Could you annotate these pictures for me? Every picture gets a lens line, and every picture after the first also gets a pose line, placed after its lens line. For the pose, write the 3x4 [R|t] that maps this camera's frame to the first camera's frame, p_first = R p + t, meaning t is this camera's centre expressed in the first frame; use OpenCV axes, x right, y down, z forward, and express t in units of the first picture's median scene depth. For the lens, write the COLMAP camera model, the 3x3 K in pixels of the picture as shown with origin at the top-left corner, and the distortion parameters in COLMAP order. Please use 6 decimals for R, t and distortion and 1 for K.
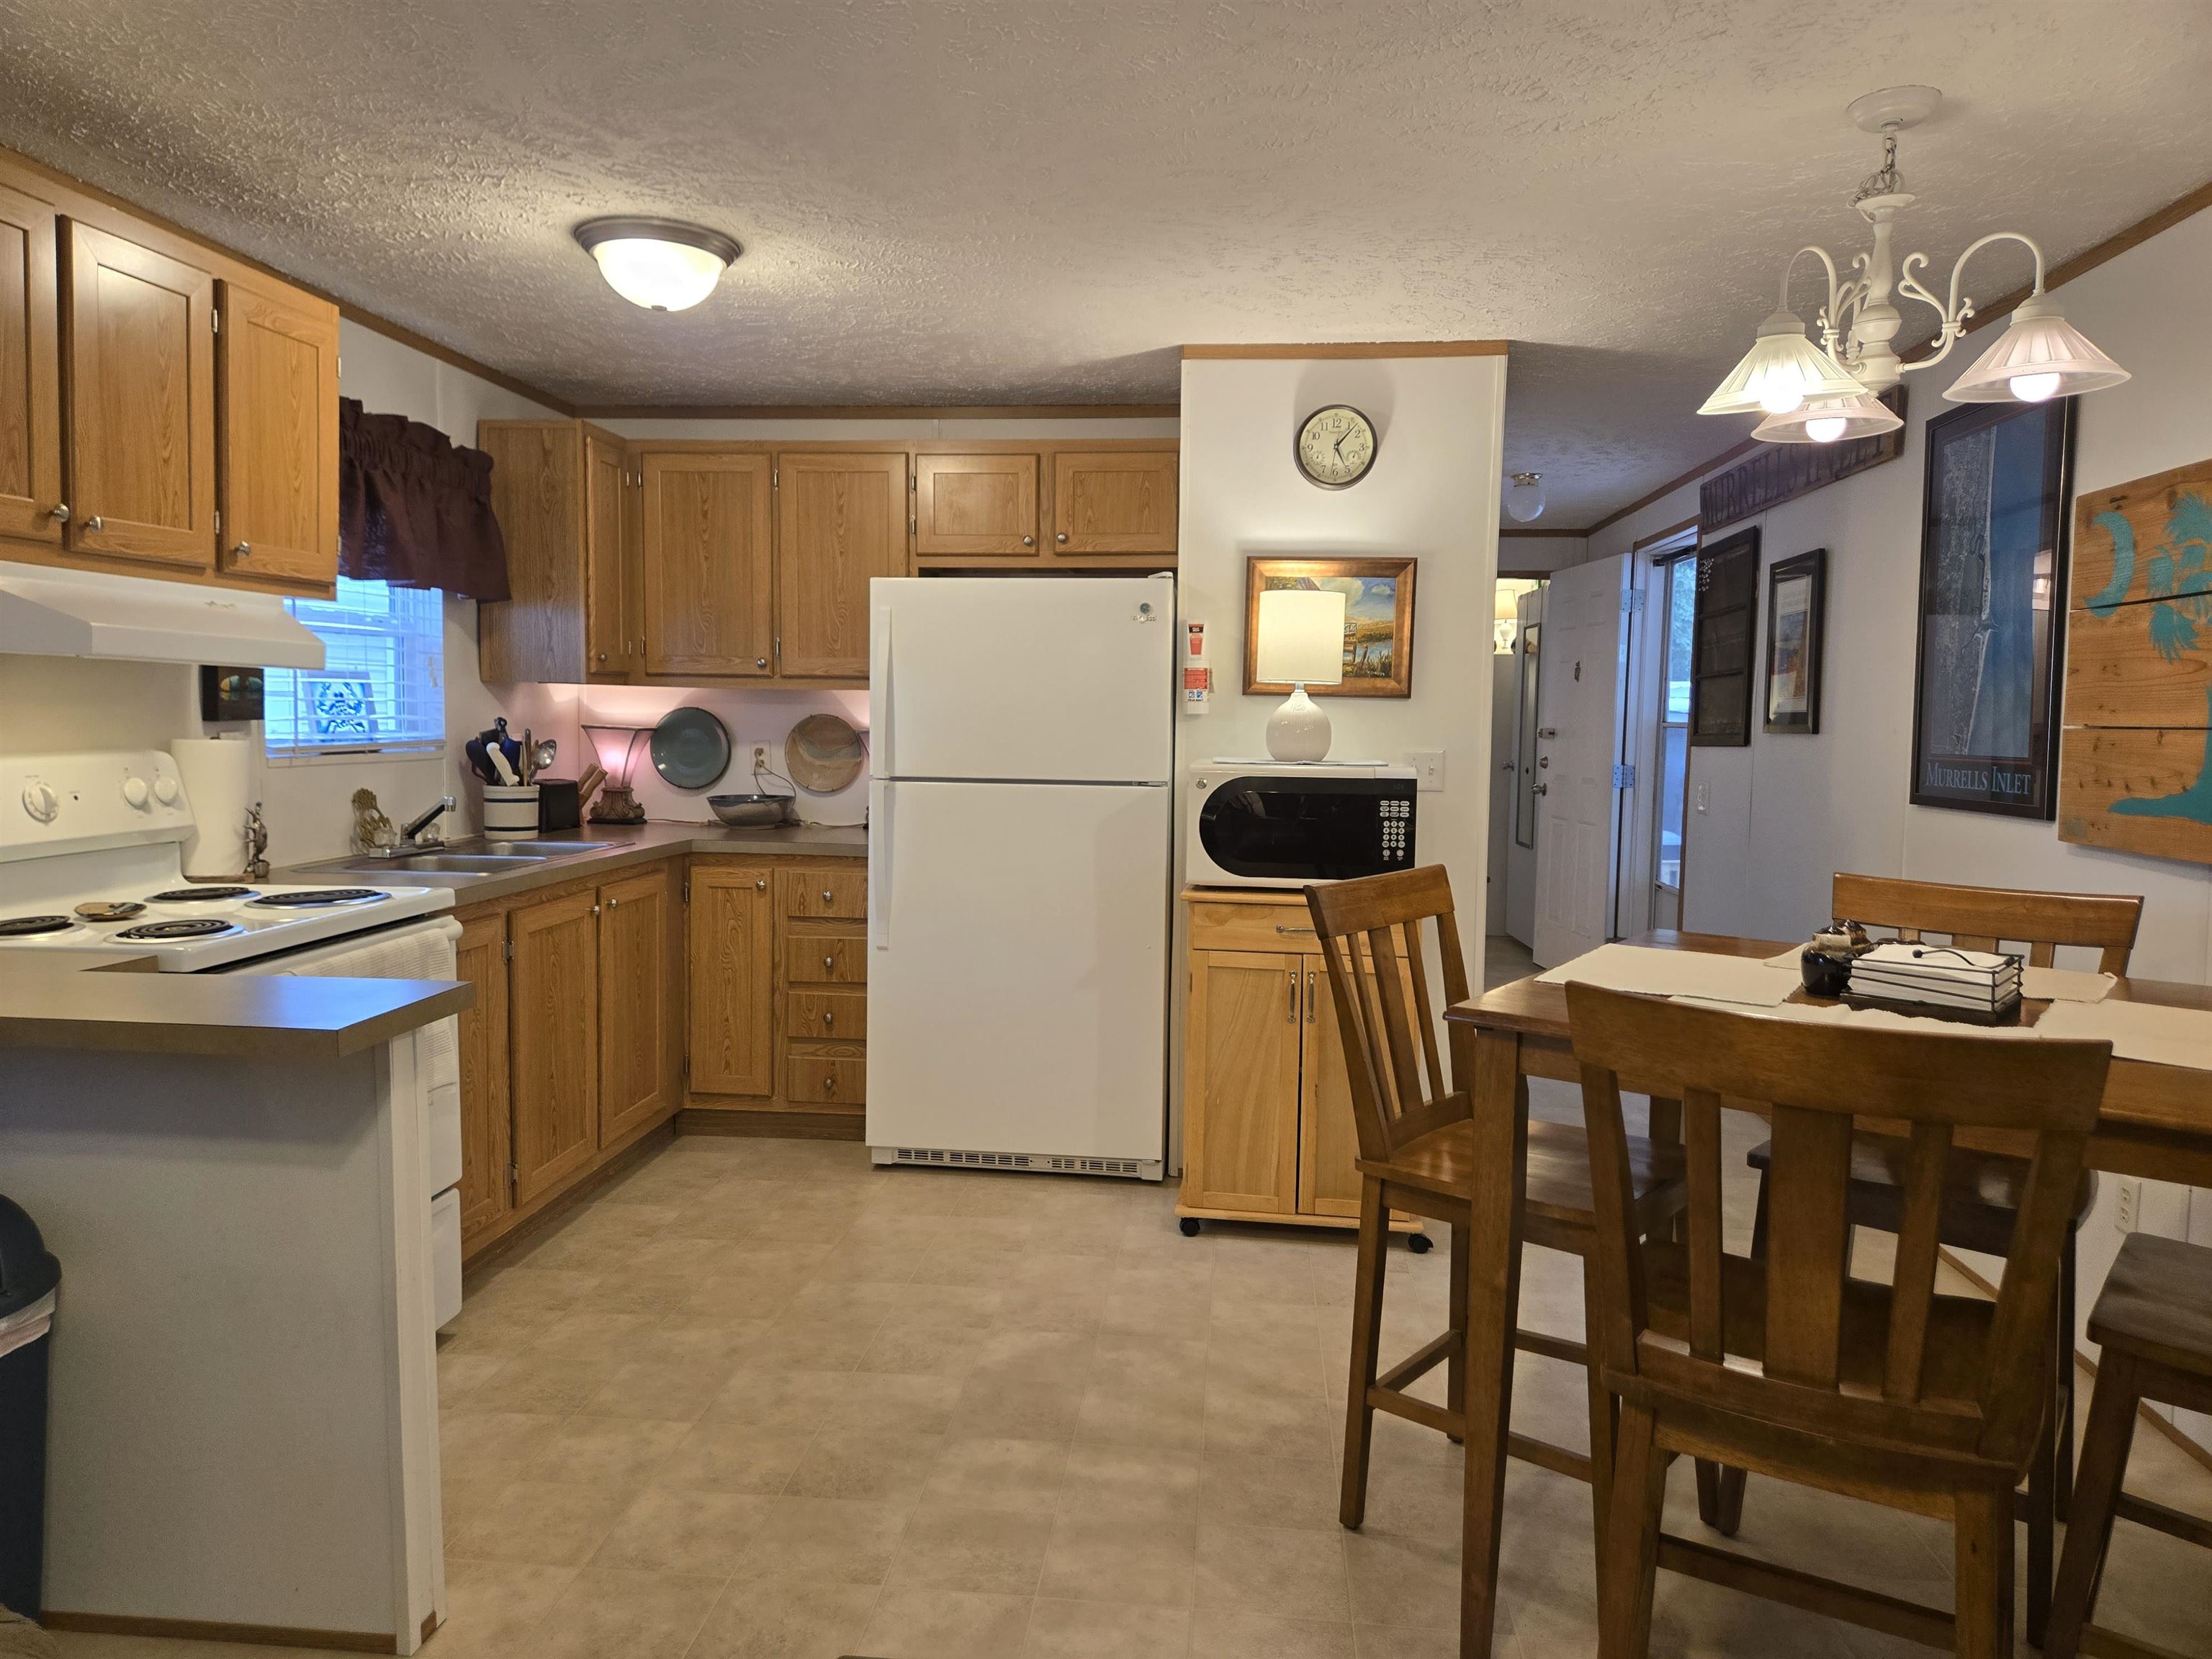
lens RADIAL K [[1467.4, 0, 1100.0], [0, 1467.4, 818.8], [0, 0, 1]] dist [0.068323, -0.053504]
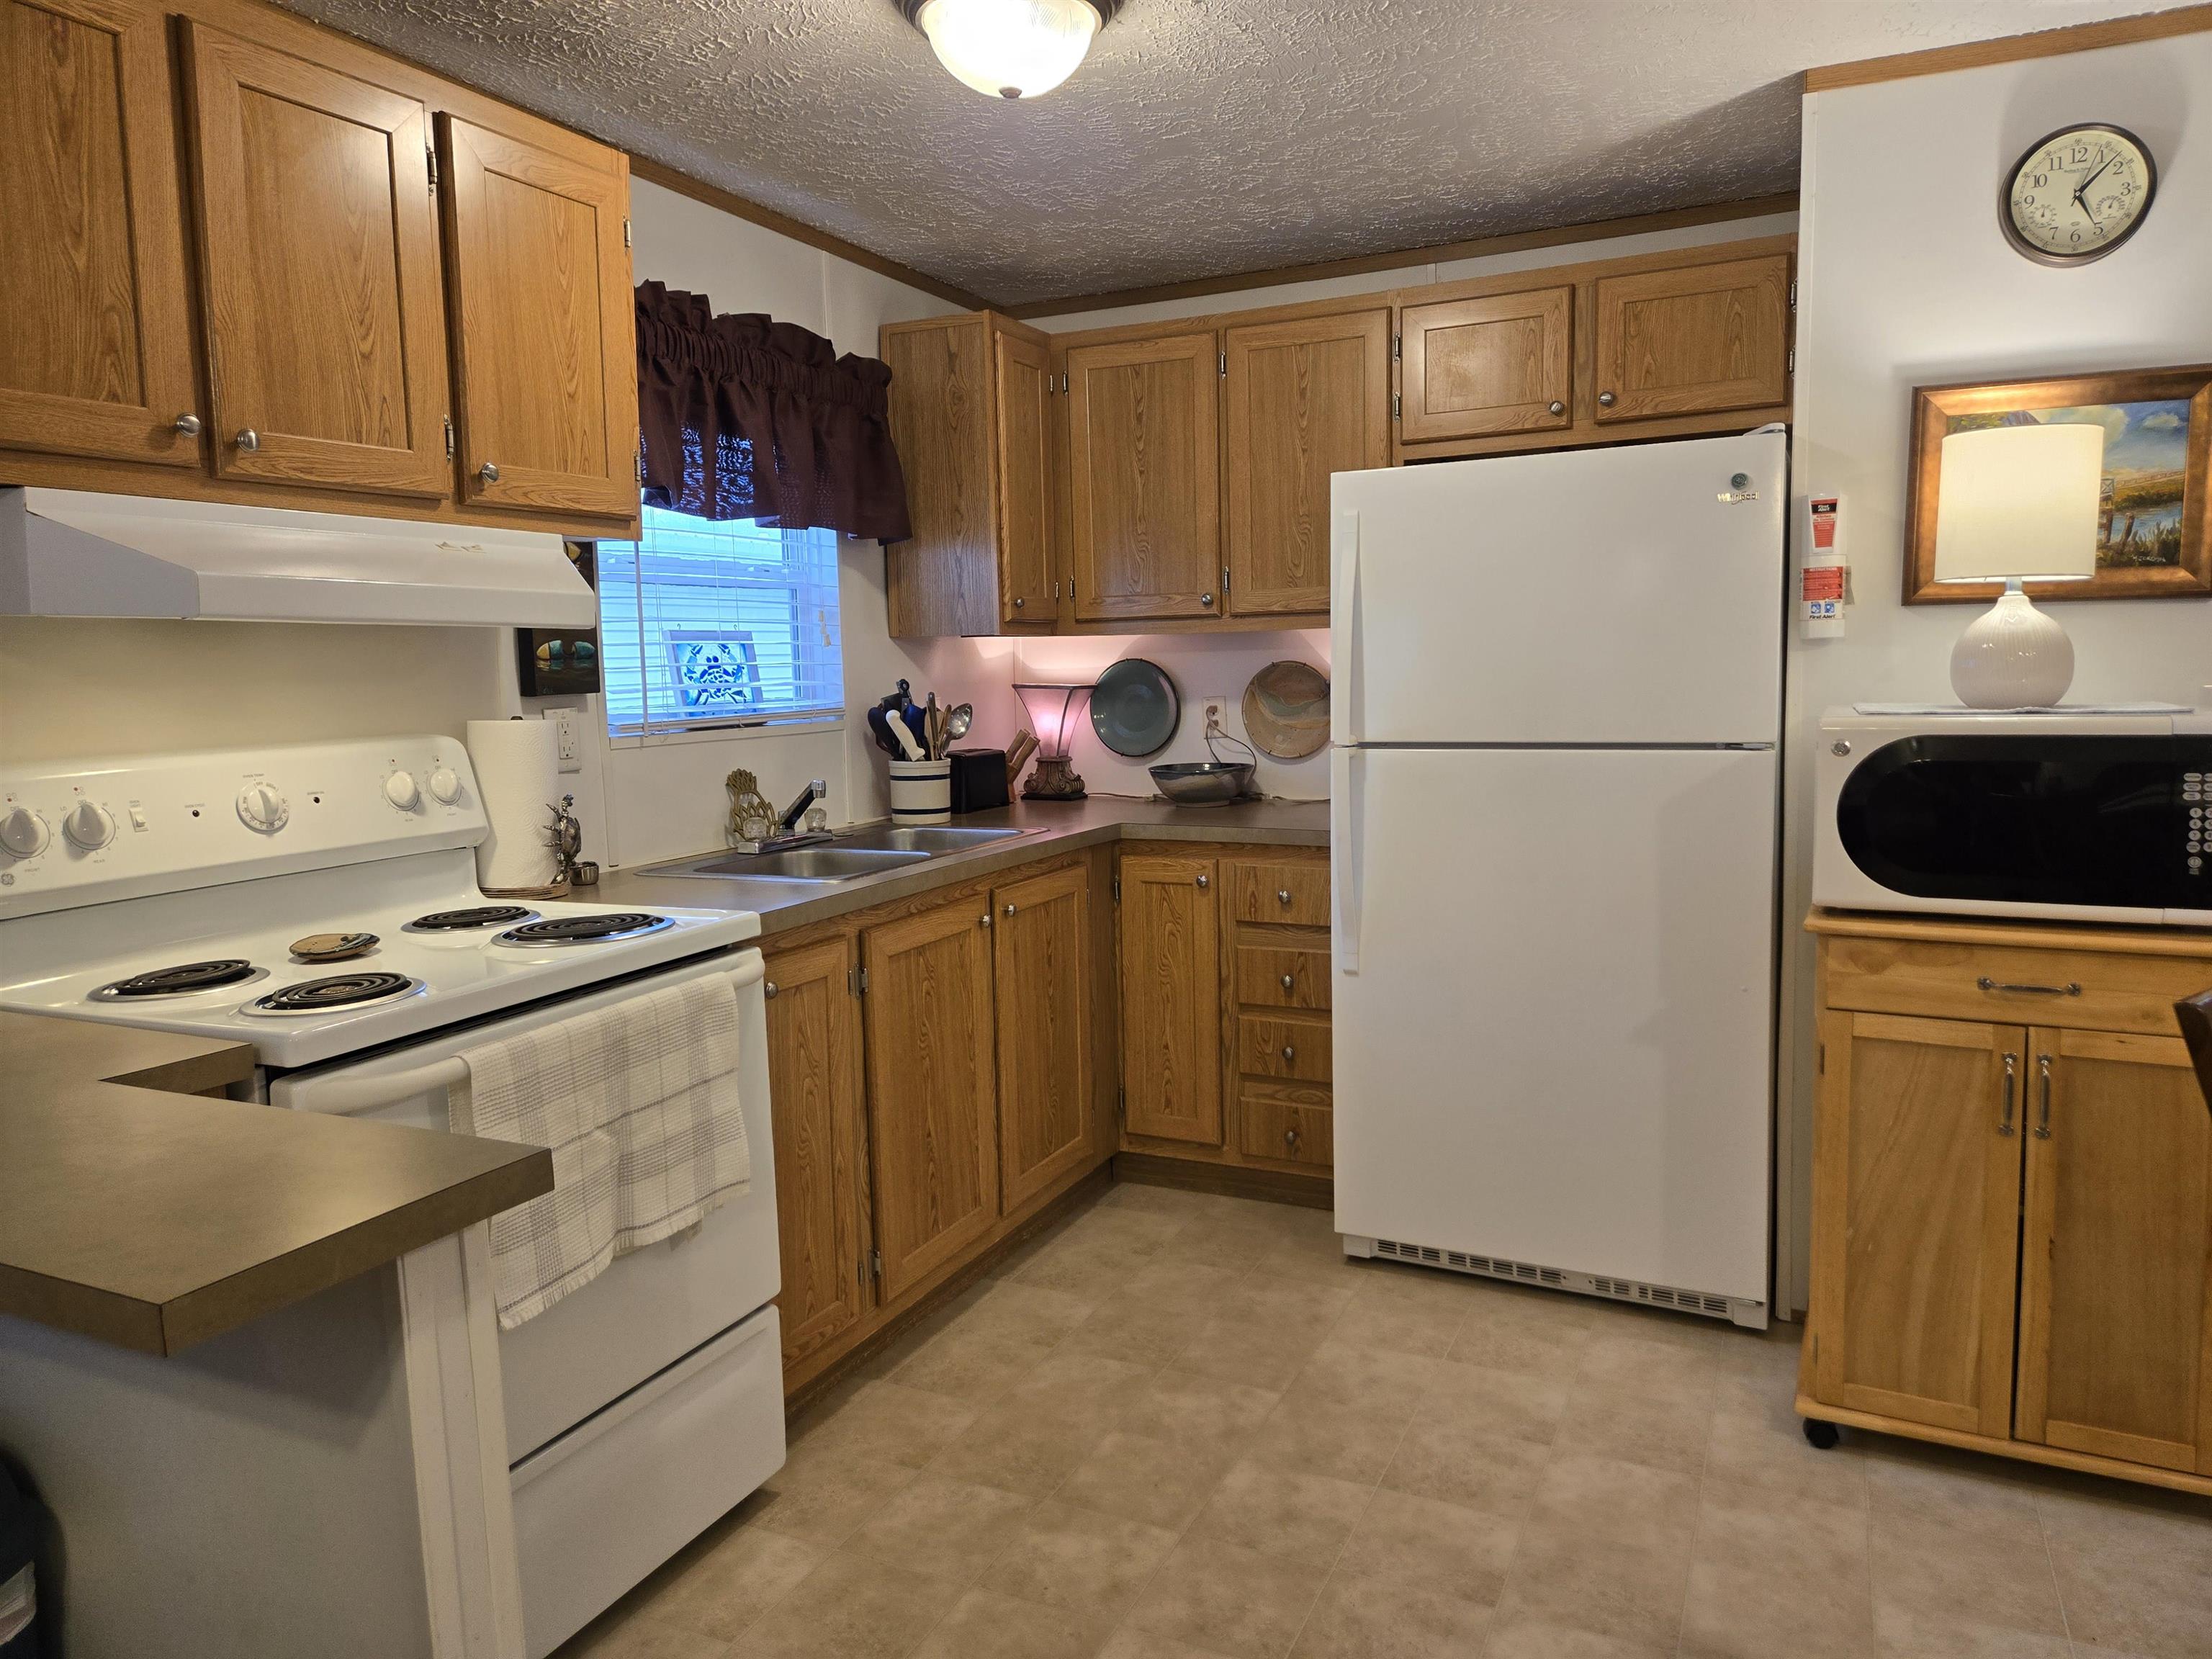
lens RADIAL K [[1467.4, 0, 1136.2], [0, 1467.4, 812.9], [0, 0, 1]] dist [0.068323, -0.053504]
pose [[0.945247, -0.001789, -0.326350, -0.008440], [0.012836, 0.999415, 0.031699, -0.019320], [0.326102, -0.034153, 0.944717, 0.282018]]
